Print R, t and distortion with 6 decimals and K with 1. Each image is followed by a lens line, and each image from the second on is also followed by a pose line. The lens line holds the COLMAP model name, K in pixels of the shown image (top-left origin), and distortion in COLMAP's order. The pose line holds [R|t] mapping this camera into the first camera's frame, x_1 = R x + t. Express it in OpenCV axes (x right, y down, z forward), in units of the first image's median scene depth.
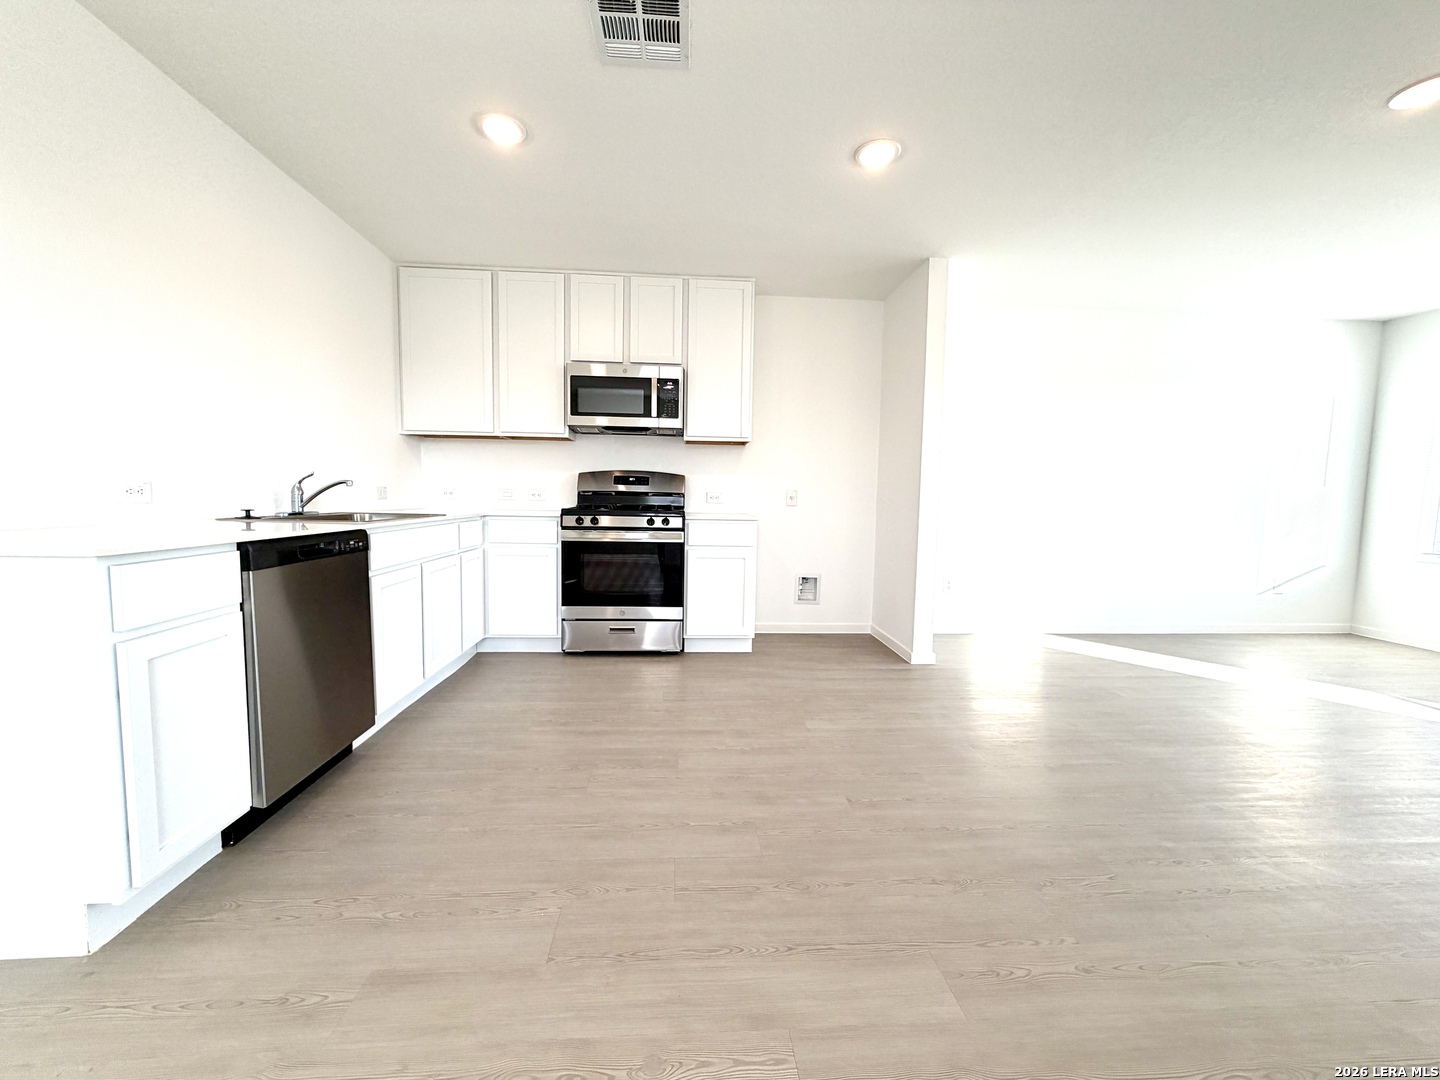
lens RADIAL K [[575.5, 0, 716.9], [0, 575.5, 540.4], [0, 0, 1]] dist [-0.000821, 0.000392]
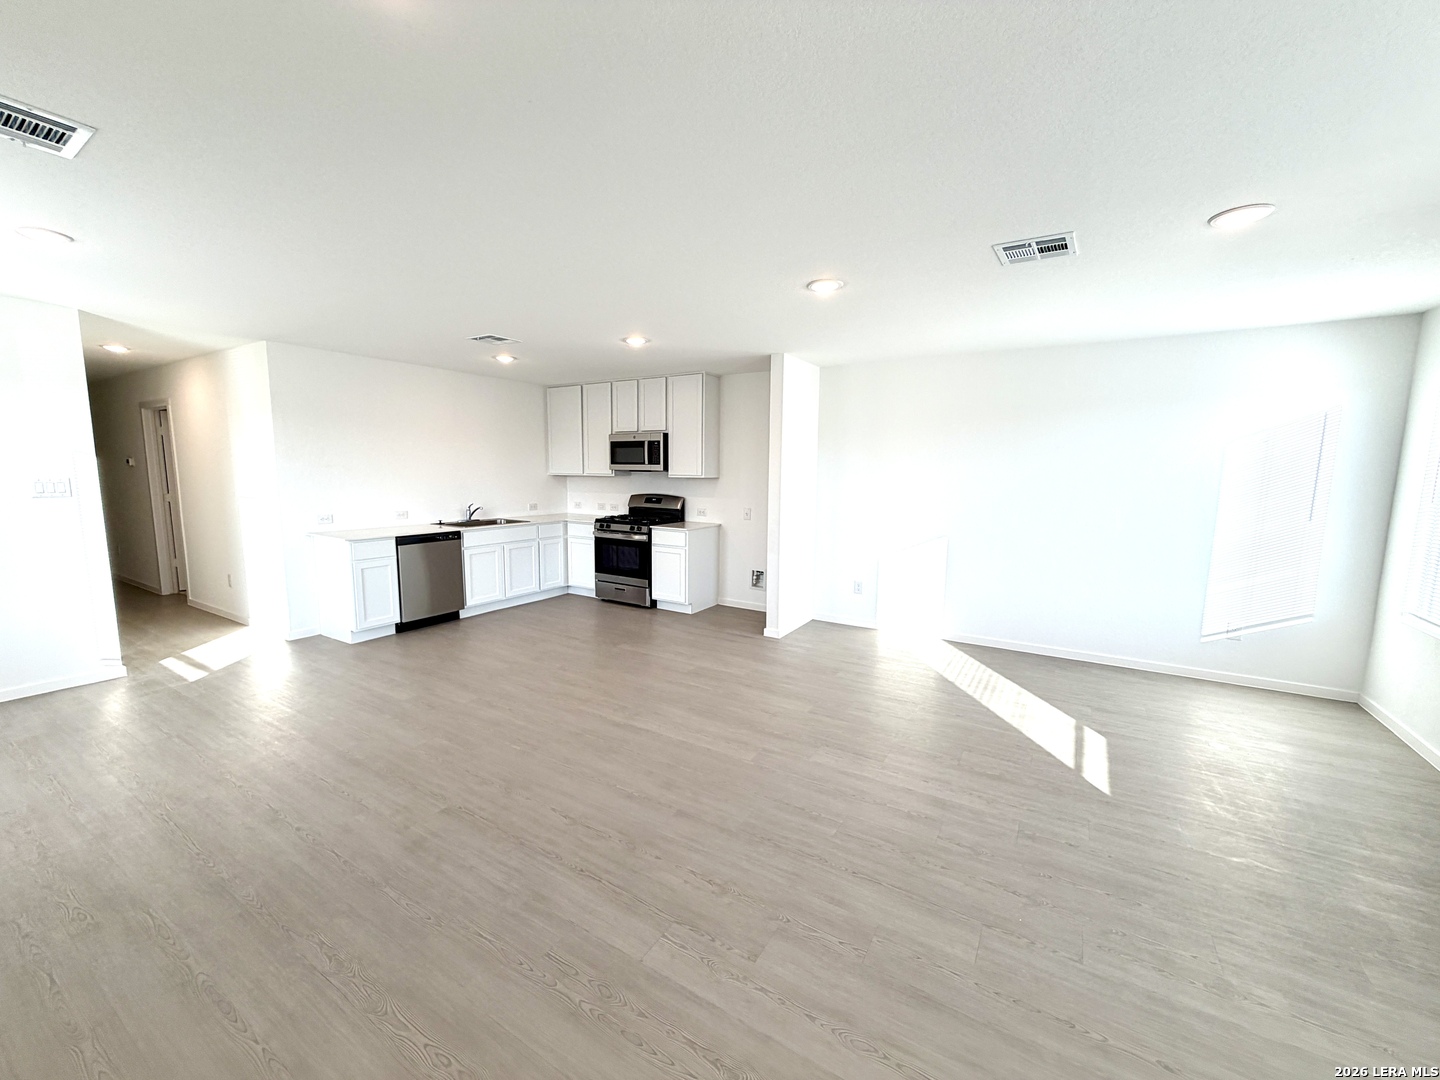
lens RADIAL K [[575.5, 0, 718.5], [0, 575.5, 541.0], [0, 0, 1]] dist [-0.000821, 0.000392]
pose [[0.812733, 0.063982, -0.579113, 1.085629], [-0.042480, 0.997814, 0.050624, -0.092421], [0.581086, -0.016543, 0.813674, -0.243520]]
